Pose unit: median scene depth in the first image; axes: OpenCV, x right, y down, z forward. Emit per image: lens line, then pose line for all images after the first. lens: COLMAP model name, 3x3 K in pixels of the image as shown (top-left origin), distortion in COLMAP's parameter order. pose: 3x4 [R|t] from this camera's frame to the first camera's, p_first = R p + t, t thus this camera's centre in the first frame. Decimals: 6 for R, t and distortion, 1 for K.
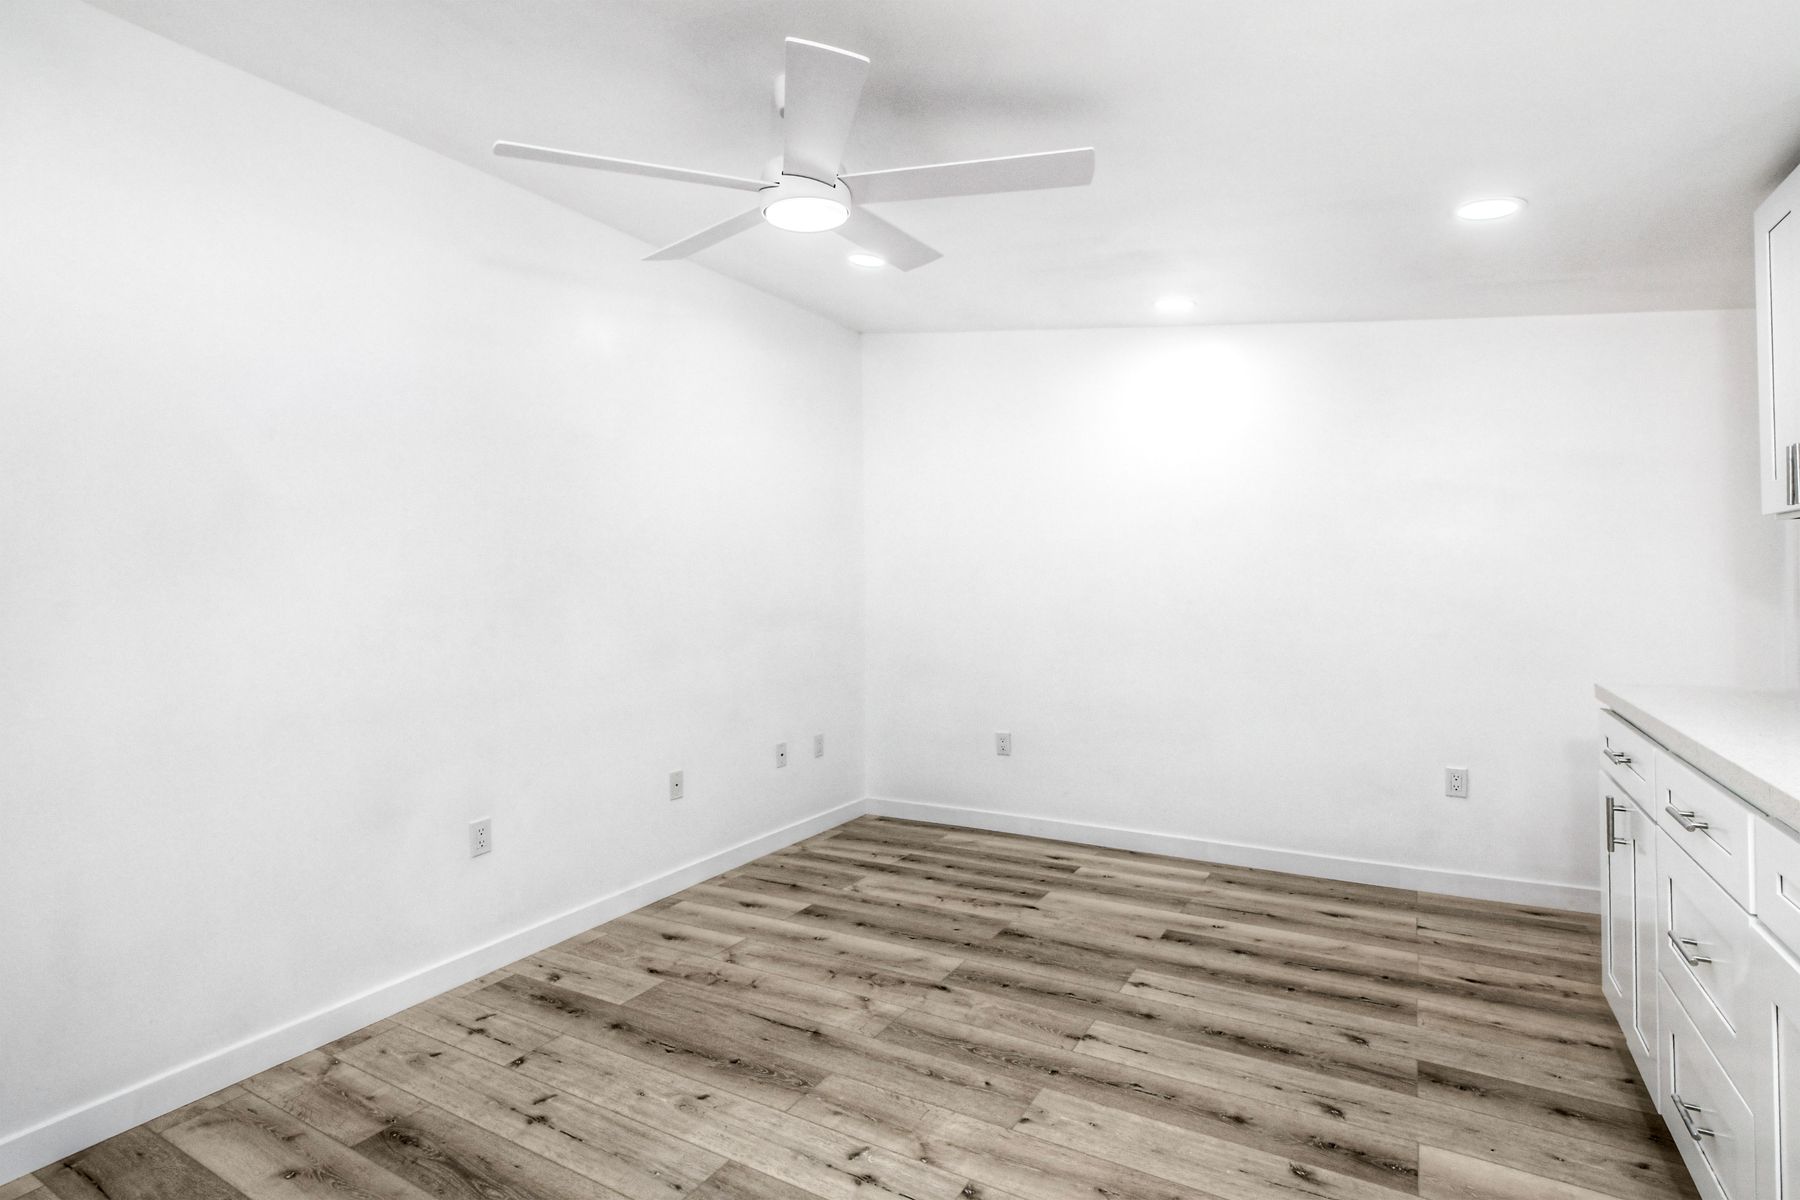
lens RADIAL K [[778.4, 0, 919.1], [0, 778.4, 601.4], [0, 0, 1]] dist [0.003969, -0.000239]
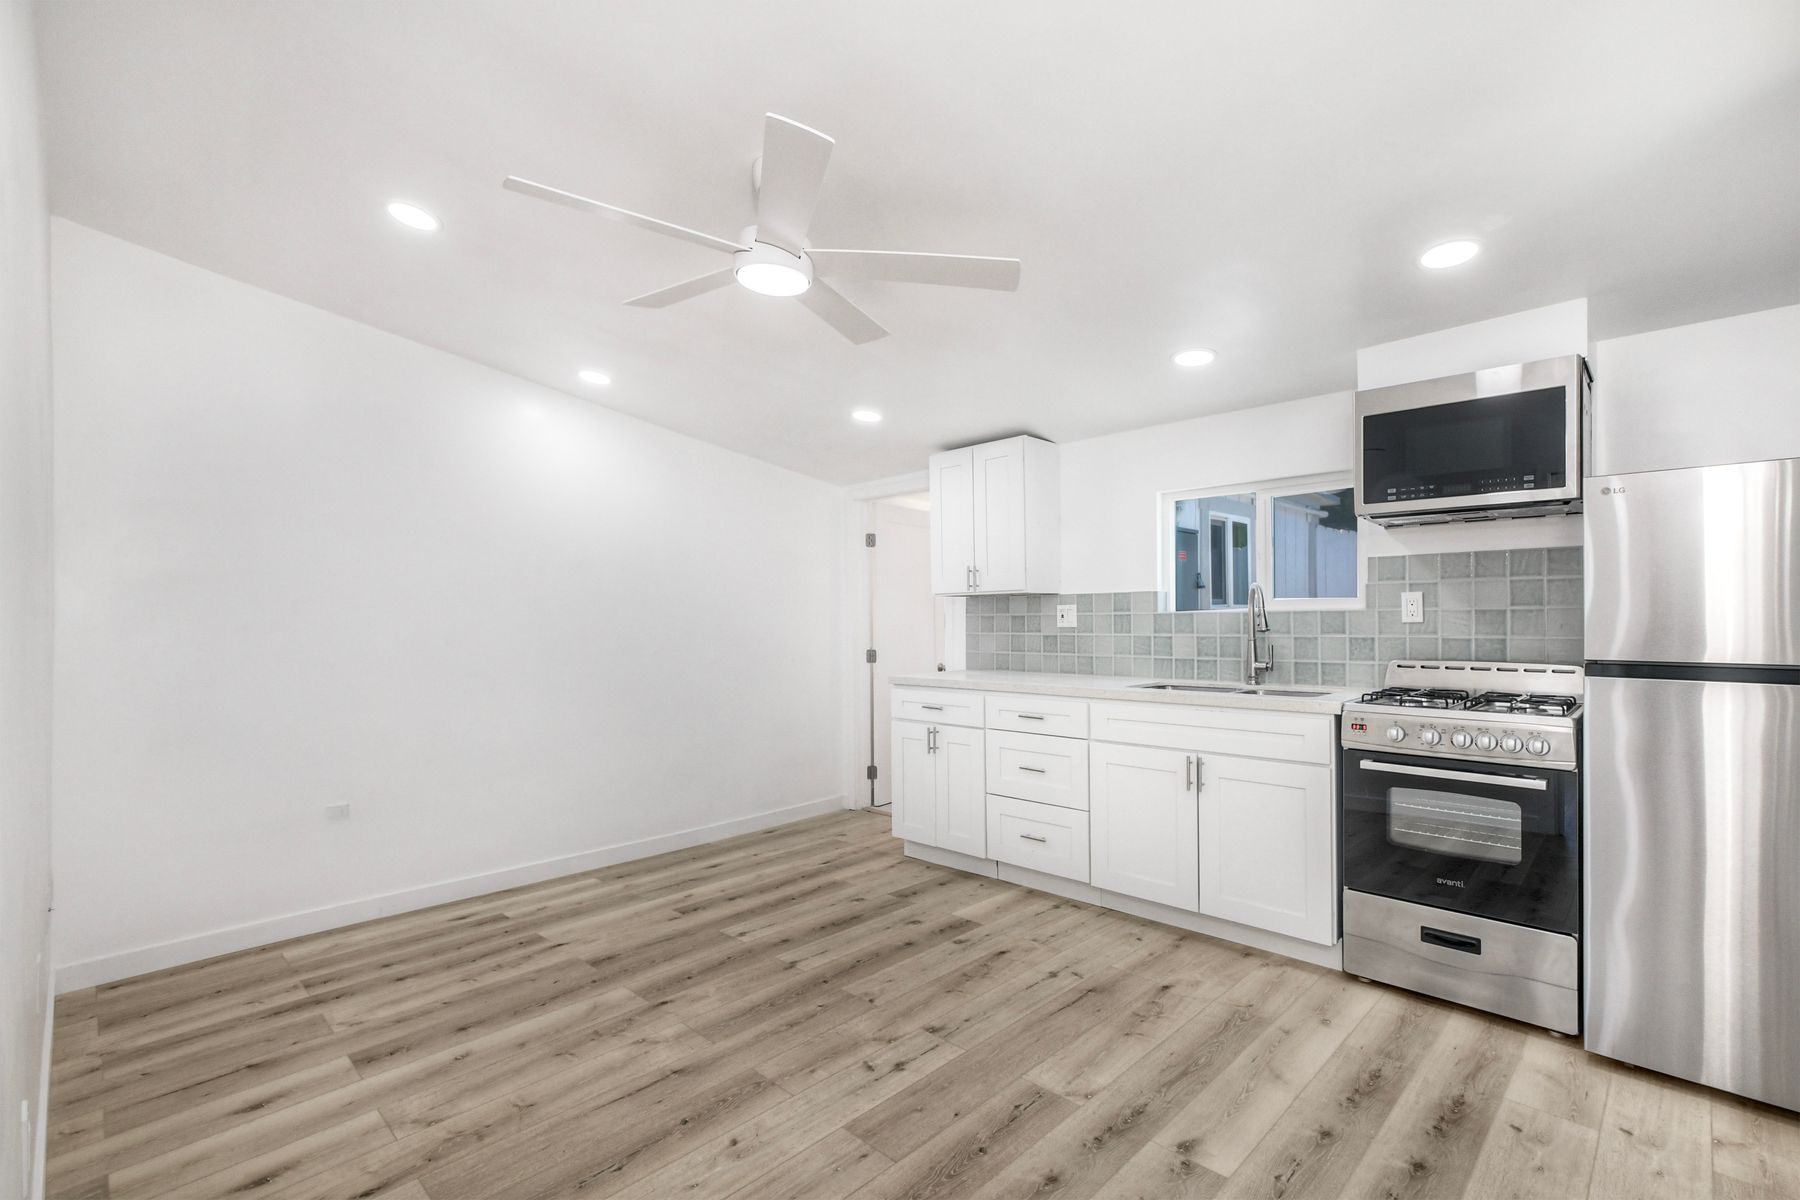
lens RADIAL K [[819.4, 0, 752.5], [0, 819.4, 630.1], [0, 0, 1]] dist [0.011432, -0.000240]
pose [[0.367641, 0.010852, 0.929905, -0.883387], [0.021355, 0.999570, -0.020108, 0.009908], [-0.929723, 0.027251, 0.367251, 0.415486]]
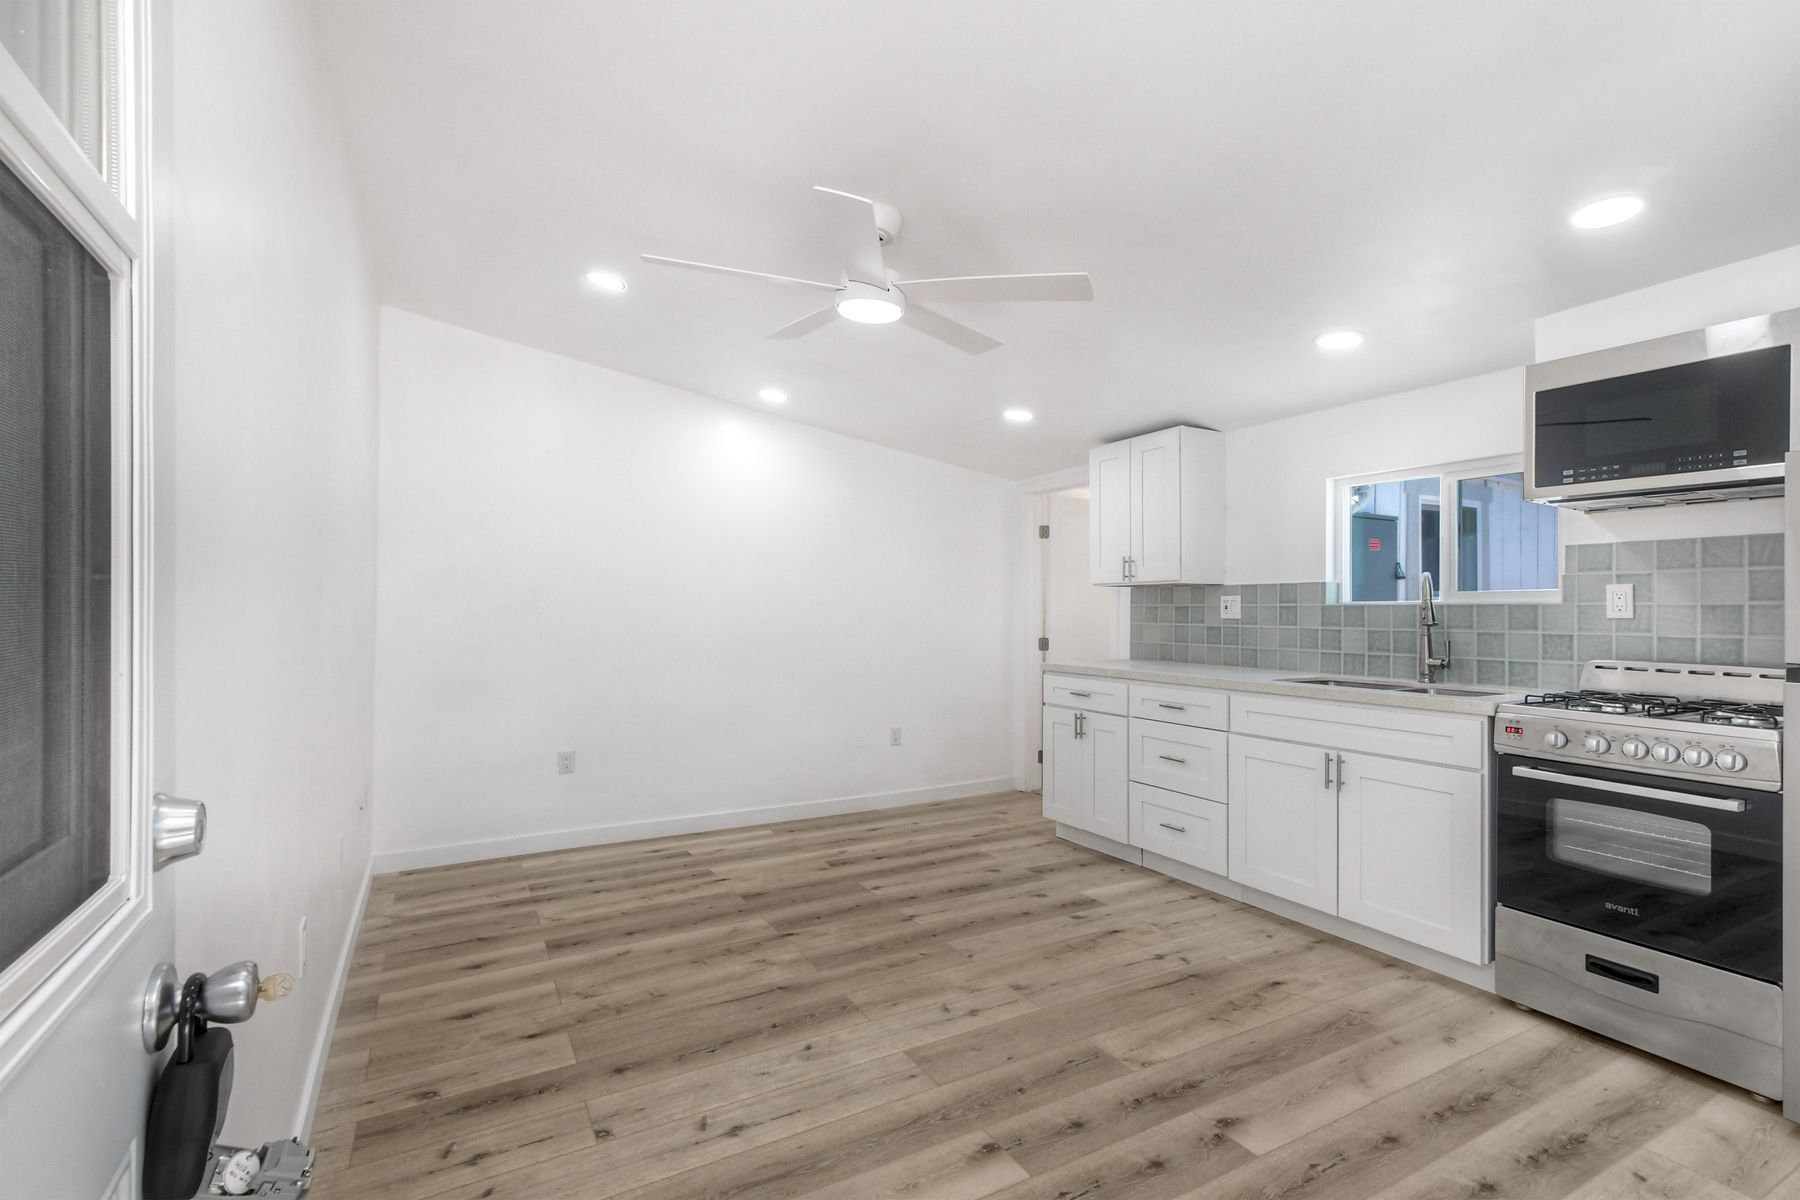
lens RADIAL K [[773.6, 0, 772.6], [0, 773.6, 611.7], [0, 0, 1]] dist [0.011894, 0.001064]
pose [[0.609864, 0.024226, 0.792136, -0.884067], [-0.001183, 0.999559, -0.029659, 0.016931], [-0.792505, 0.017151, 0.609624, 0.234791]]
